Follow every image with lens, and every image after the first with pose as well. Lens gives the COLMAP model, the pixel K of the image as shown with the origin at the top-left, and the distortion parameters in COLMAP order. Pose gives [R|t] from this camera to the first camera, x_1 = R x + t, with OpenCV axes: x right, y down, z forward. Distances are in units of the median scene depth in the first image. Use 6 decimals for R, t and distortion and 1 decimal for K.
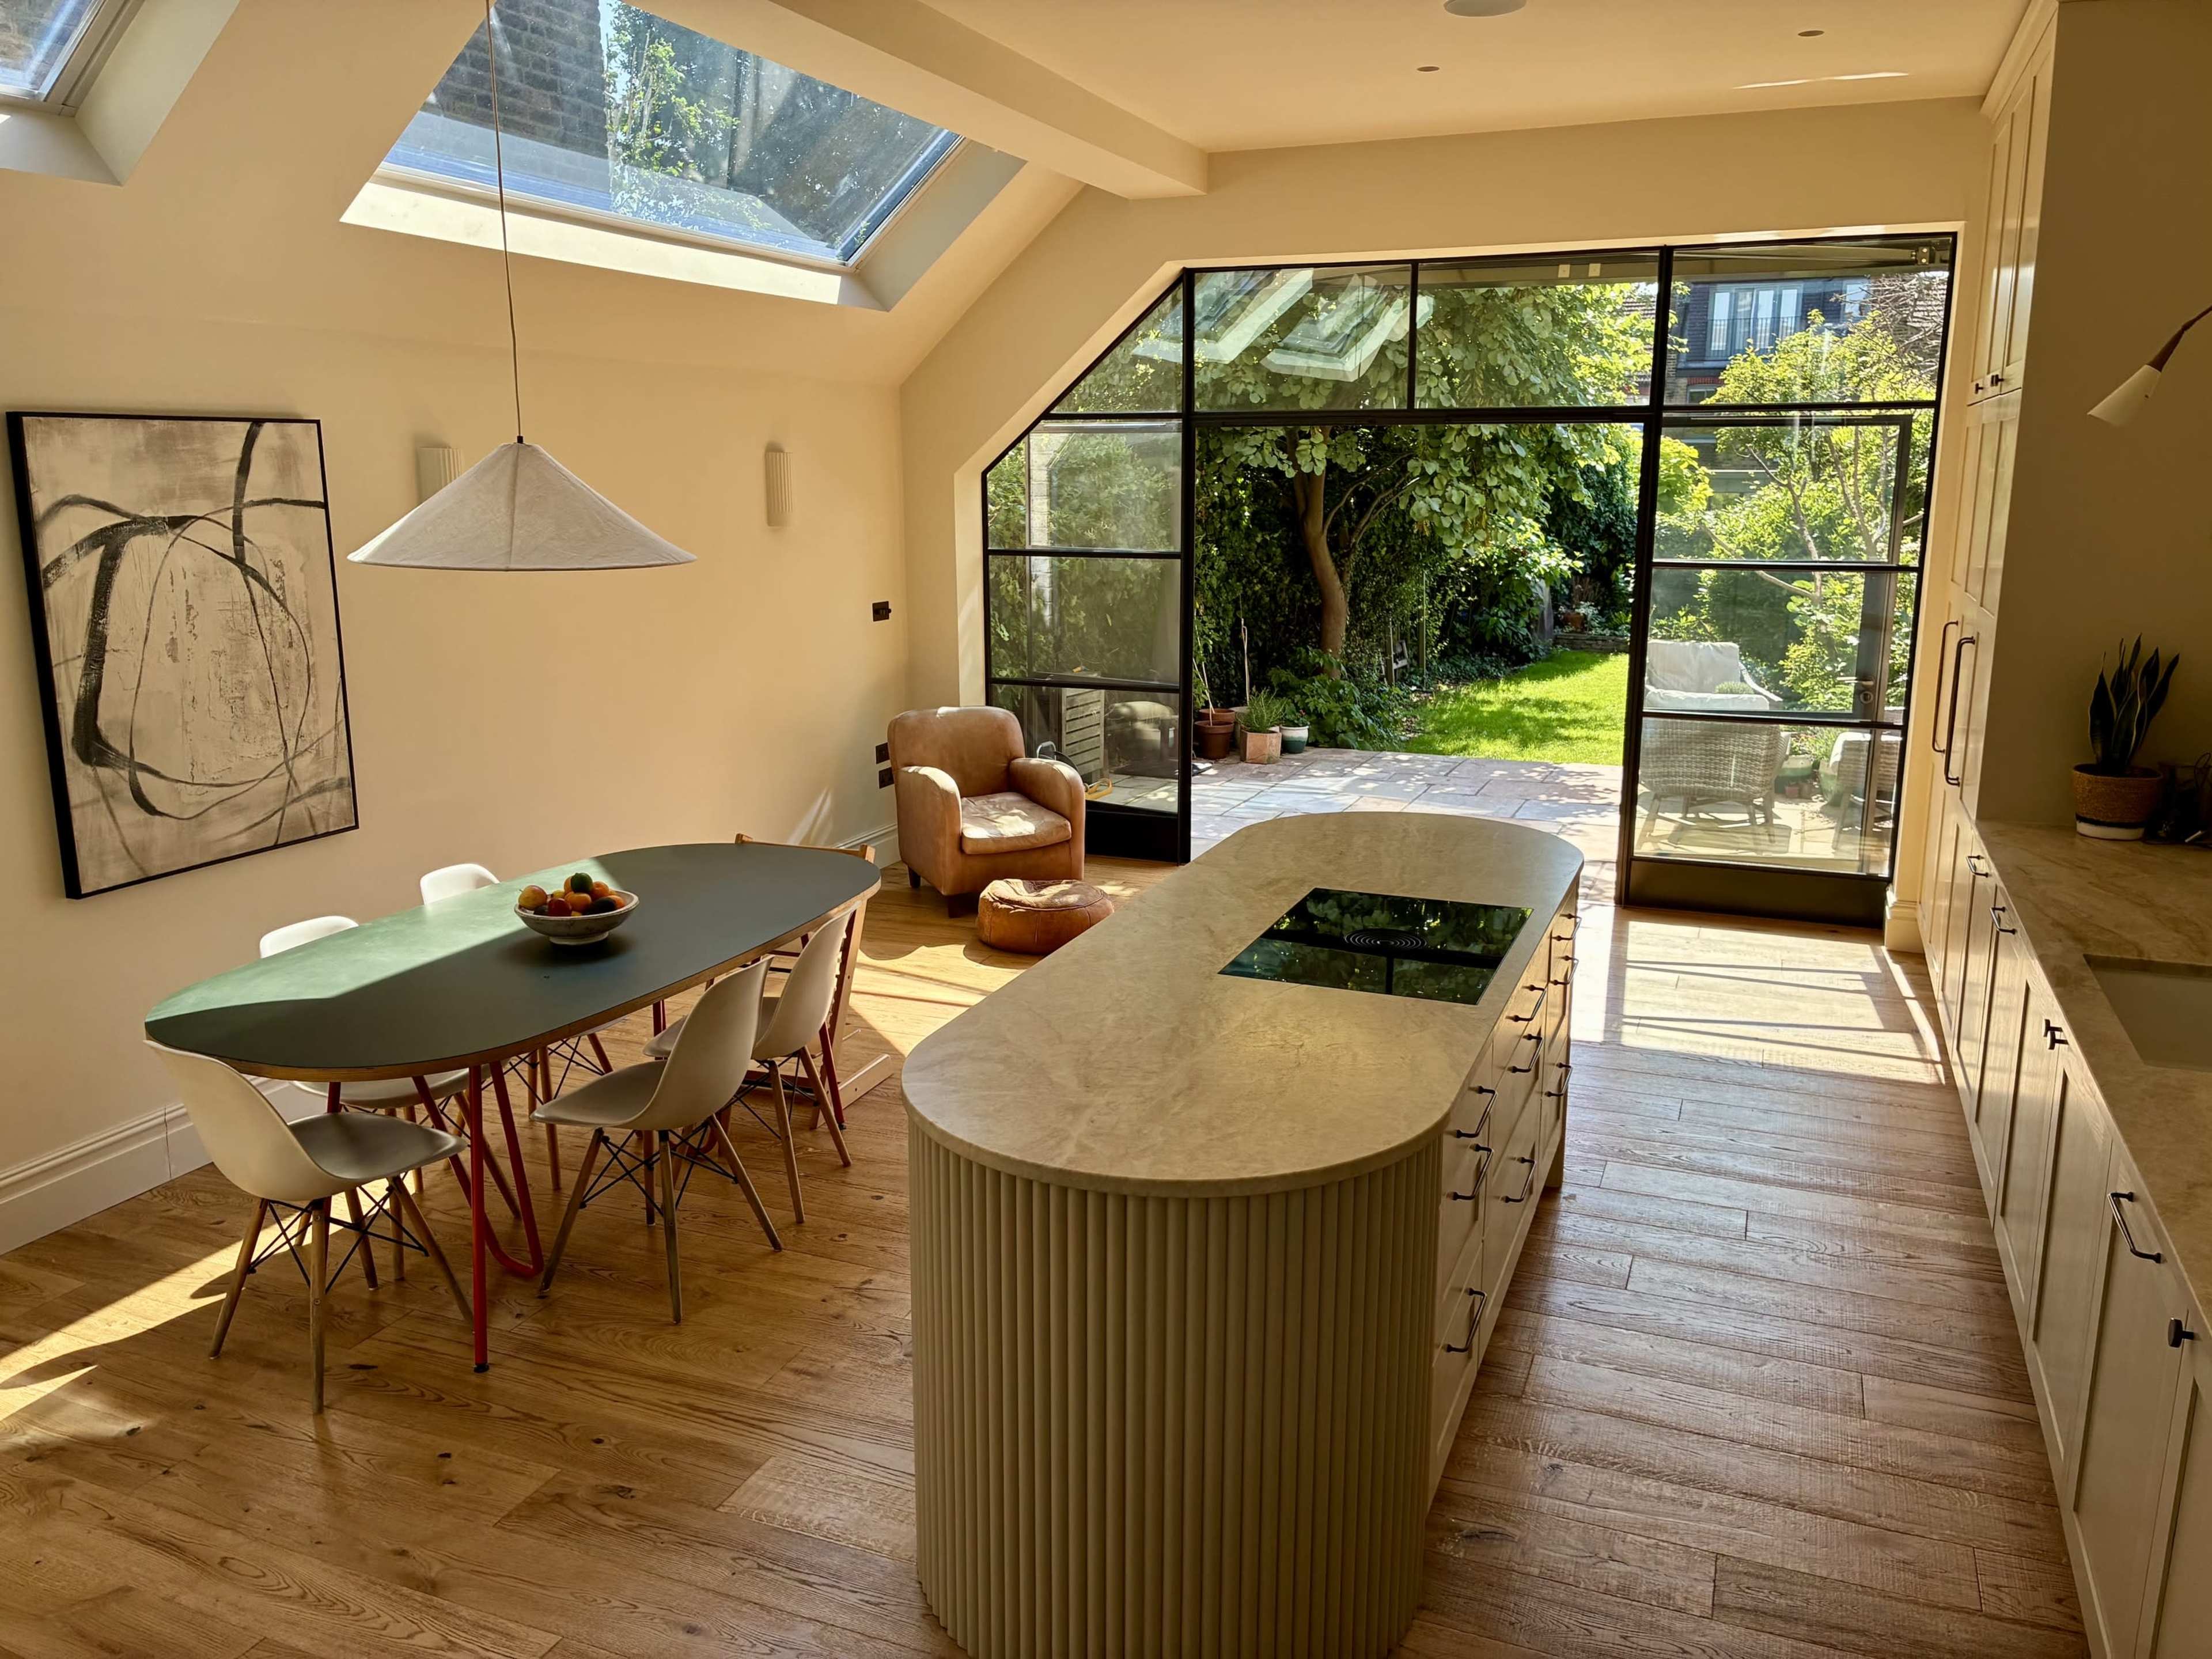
lens RADIAL K [[1690.1, 0, 1106.0], [0, 1690.1, 829.5], [0, 0, 1]] dist [0.008350, -0.005379]
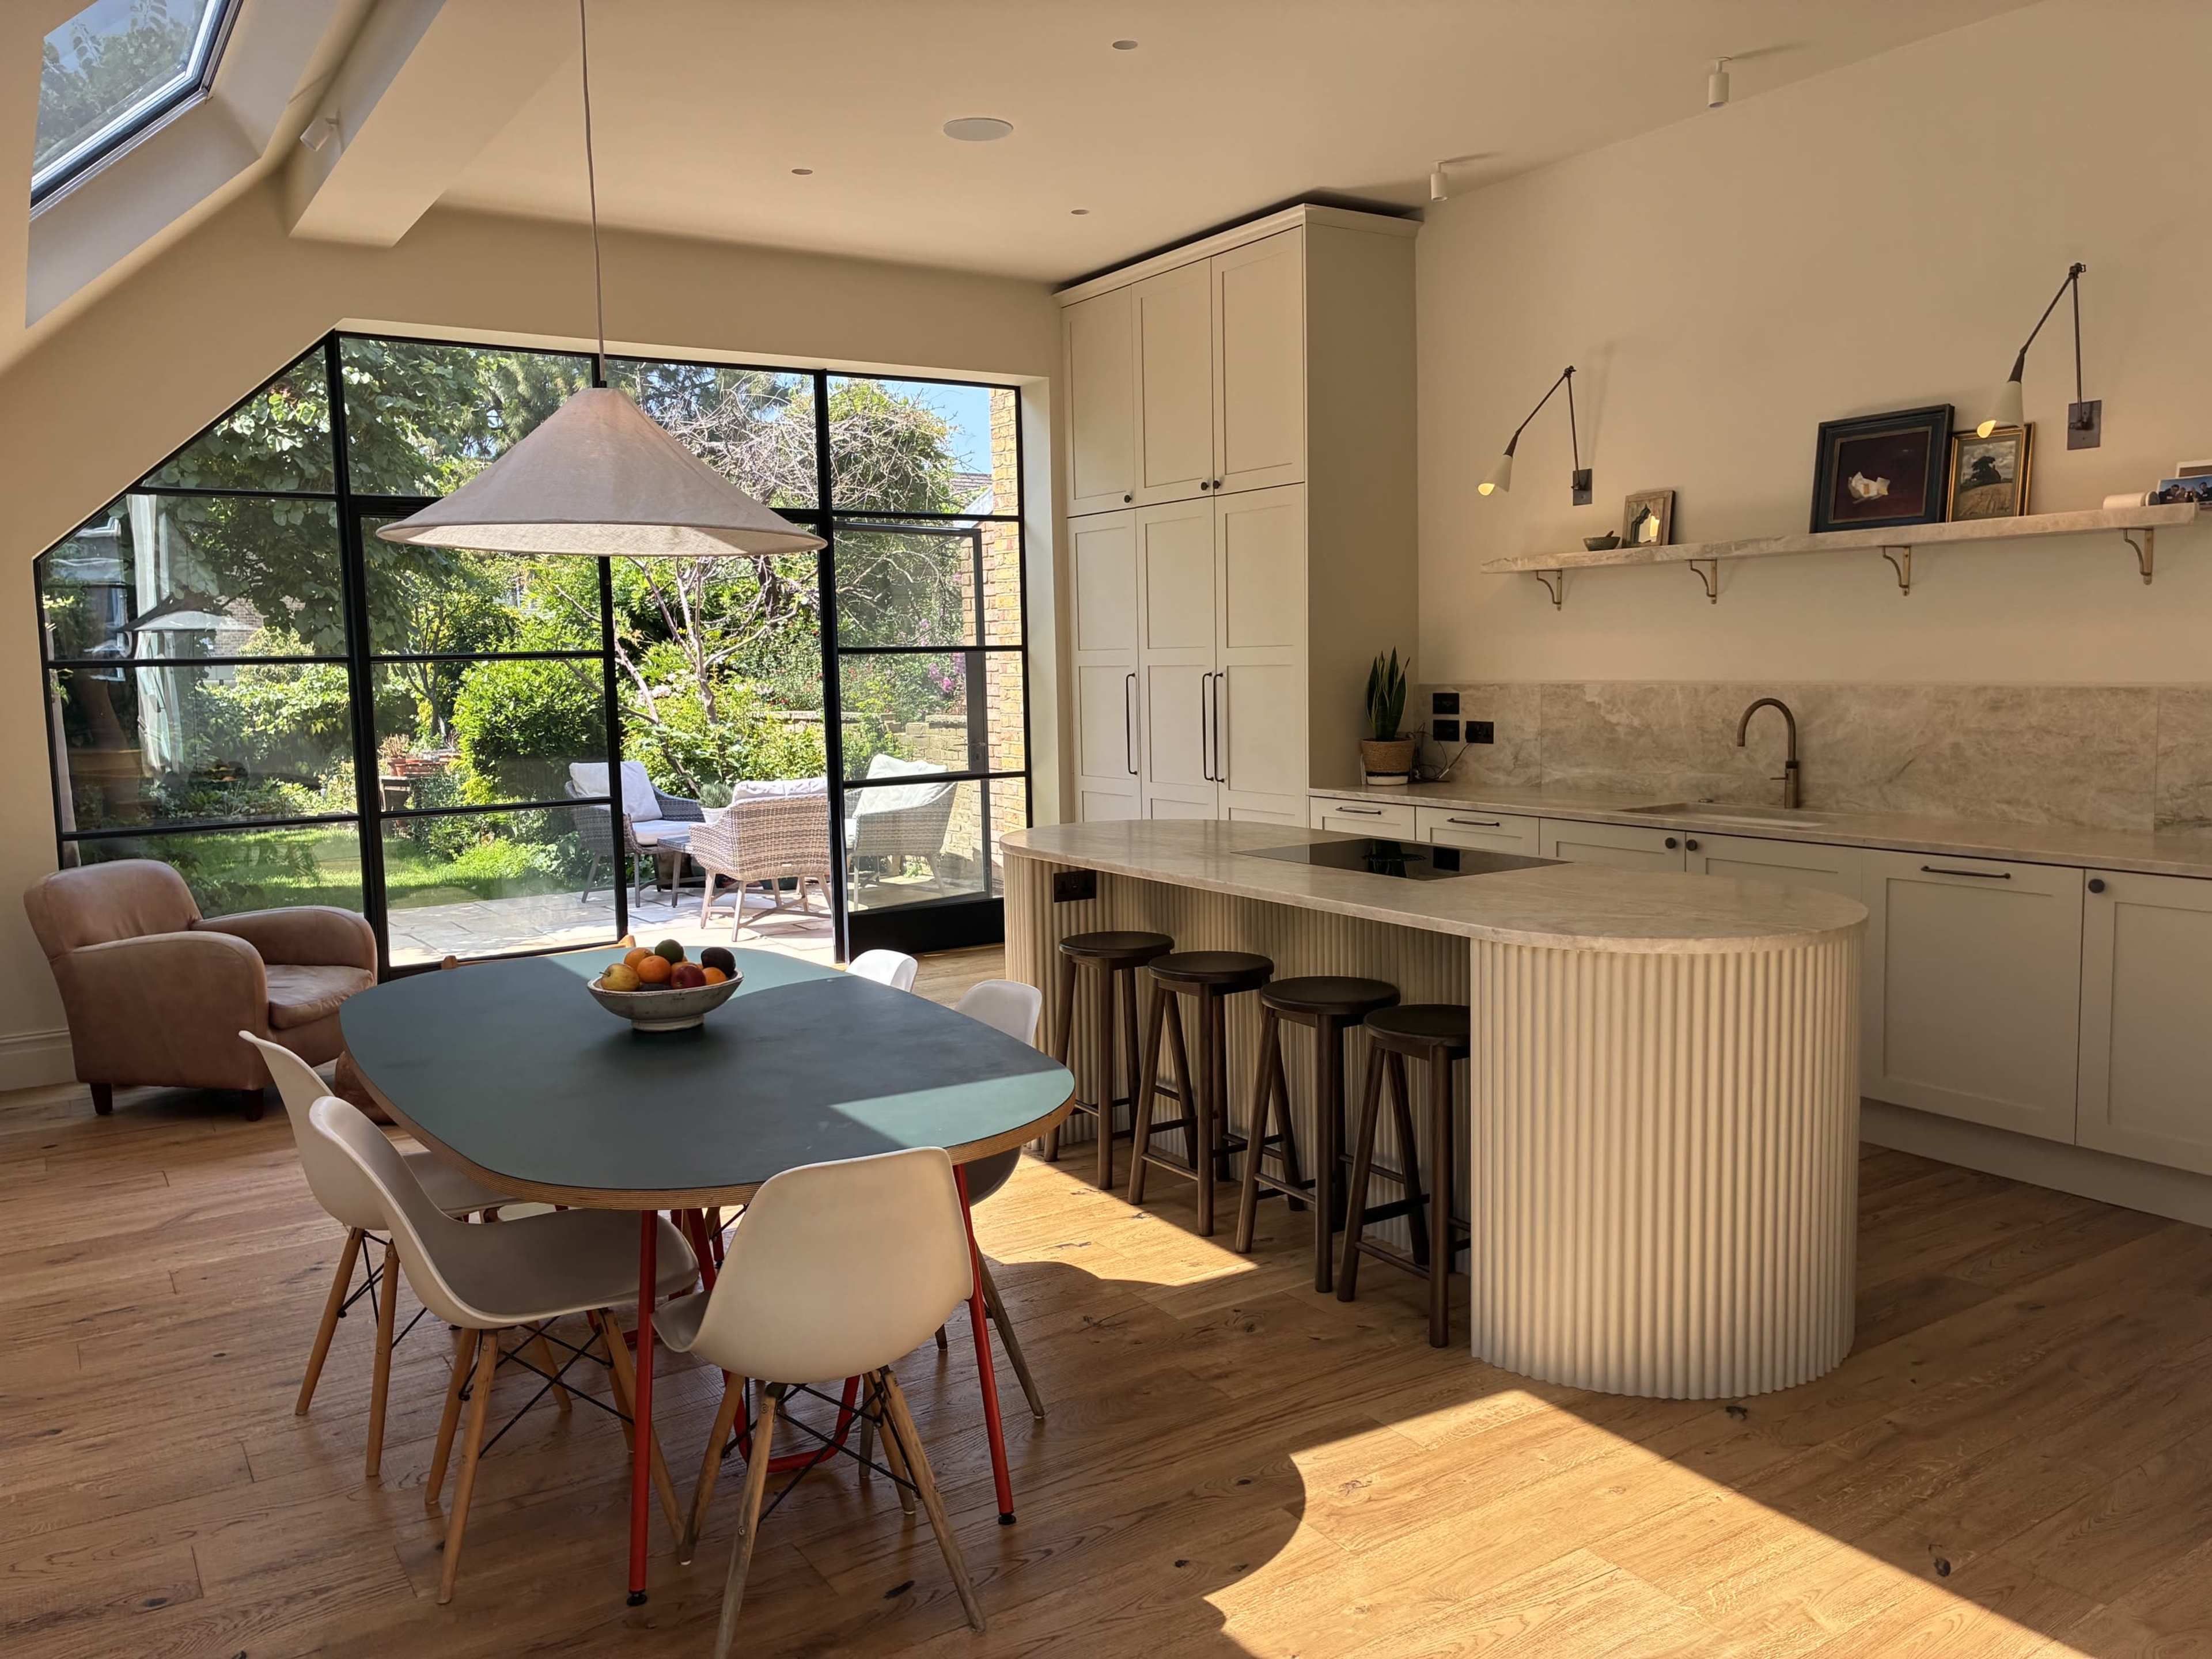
lens RADIAL K [[1690.1, 0, 1106.0], [0, 1690.1, 829.5], [0, 0, 1]] dist [0.008350, -0.005379]
pose [[0.570218, -0.101099, 0.815249, -0.879435], [0.198178, 0.980017, -0.017082, 0.024241], [-0.797231, 0.171305, 0.578859, 0.433306]]
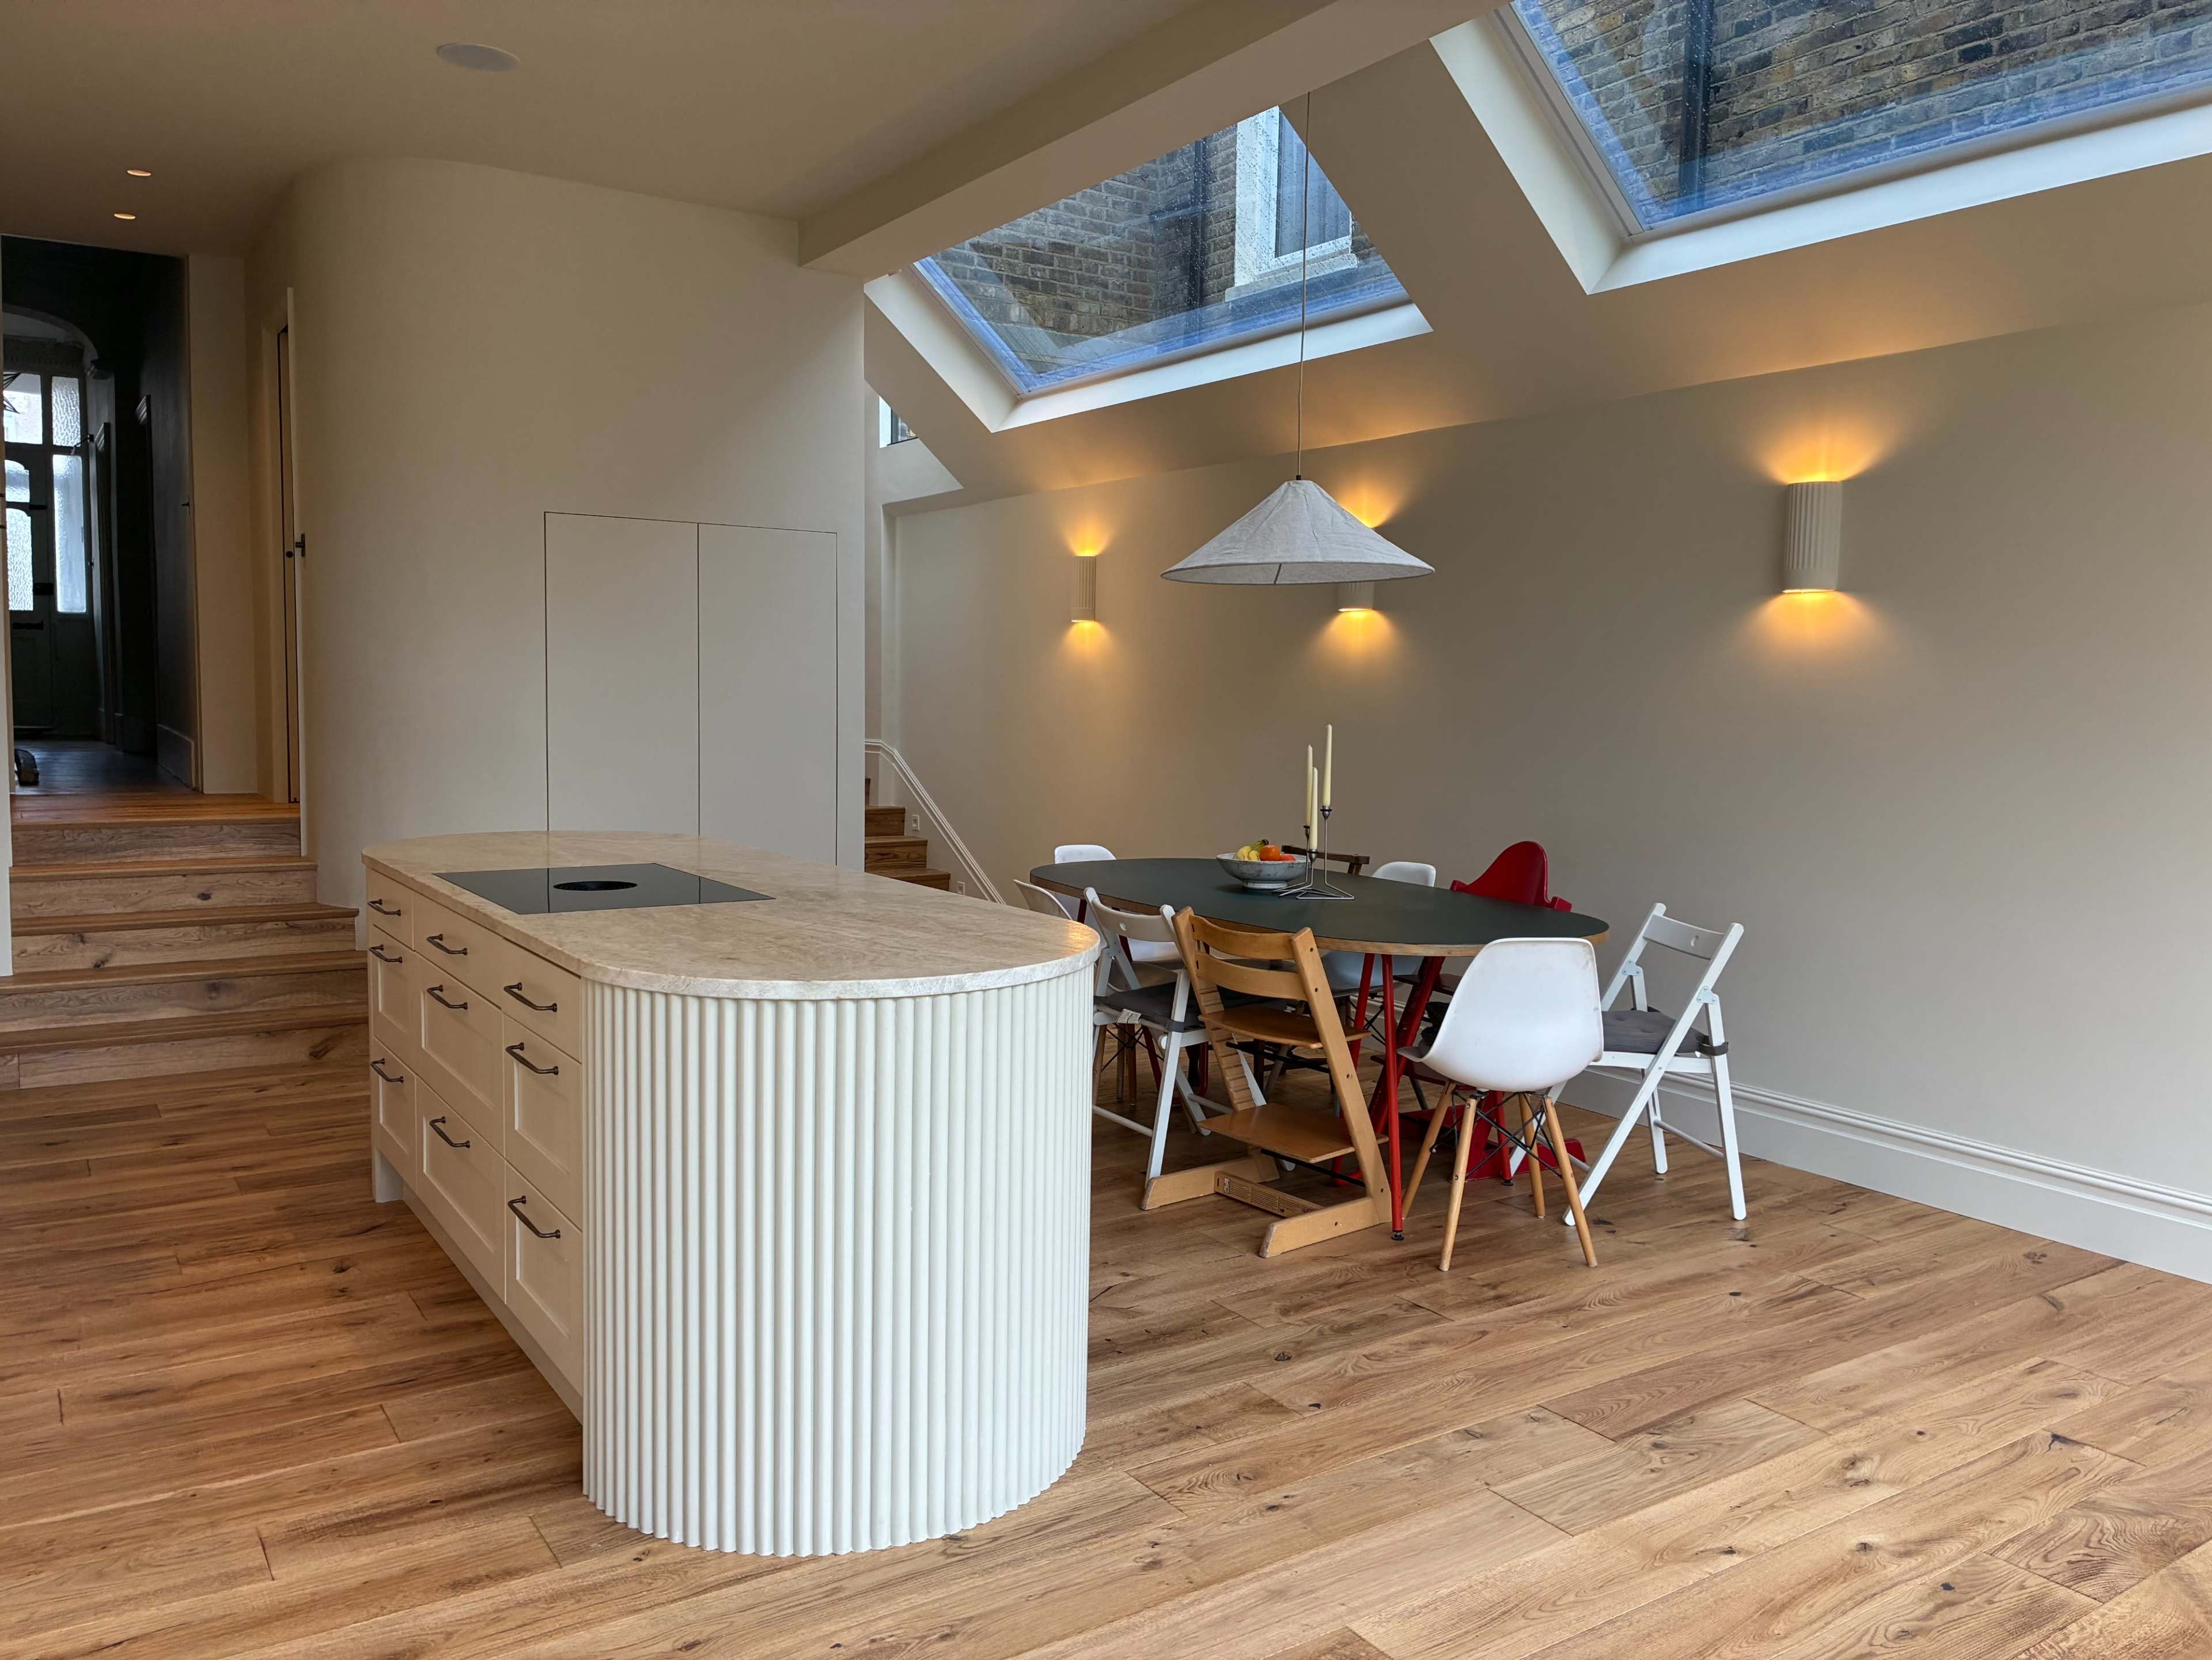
lens RADIAL K [[1681.3, 0, 1111.6], [0, 1681.3, 823.7], [0, 0, 1]] dist [0.039012, -0.066171]
pose [[-0.562517, 0.057999, -0.824749, 0.771911], [-0.192980, 0.960772, 0.199186, -0.215540], [0.803949, 0.271206, -0.529258, 1.658977]]
